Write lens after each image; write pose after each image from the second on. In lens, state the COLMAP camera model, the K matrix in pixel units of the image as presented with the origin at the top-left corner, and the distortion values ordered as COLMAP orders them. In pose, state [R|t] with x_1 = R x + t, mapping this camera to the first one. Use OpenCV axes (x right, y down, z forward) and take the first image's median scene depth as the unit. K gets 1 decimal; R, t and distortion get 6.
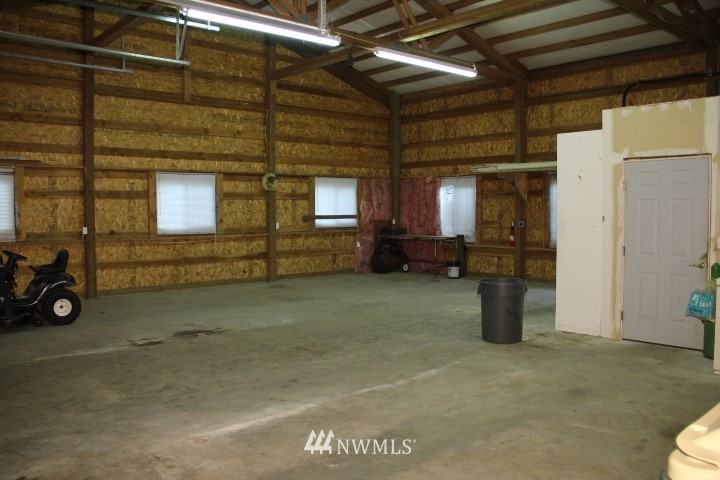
lens RADIAL K [[594.4, 0, 360.0], [0, 594.4, 240.0], [0, 0, 1]] dist [-0.111021, 0.009753]
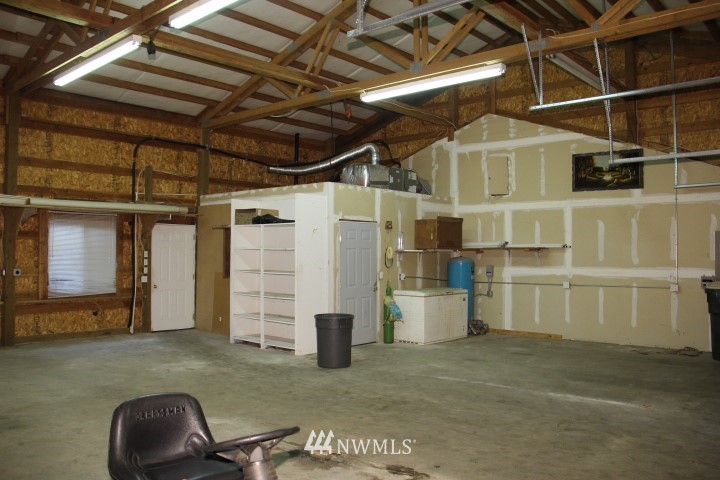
lens RADIAL K [[594.4, 0, 360.0], [0, 594.4, 240.0], [0, 0, 1]] dist [-0.111021, 0.009753]
pose [[-0.134624, 0.027925, 0.990503, -1.108855], [0.047962, 0.998615, -0.021635, -0.061718], [-0.989735, 0.044594, -0.135776, 1.277422]]
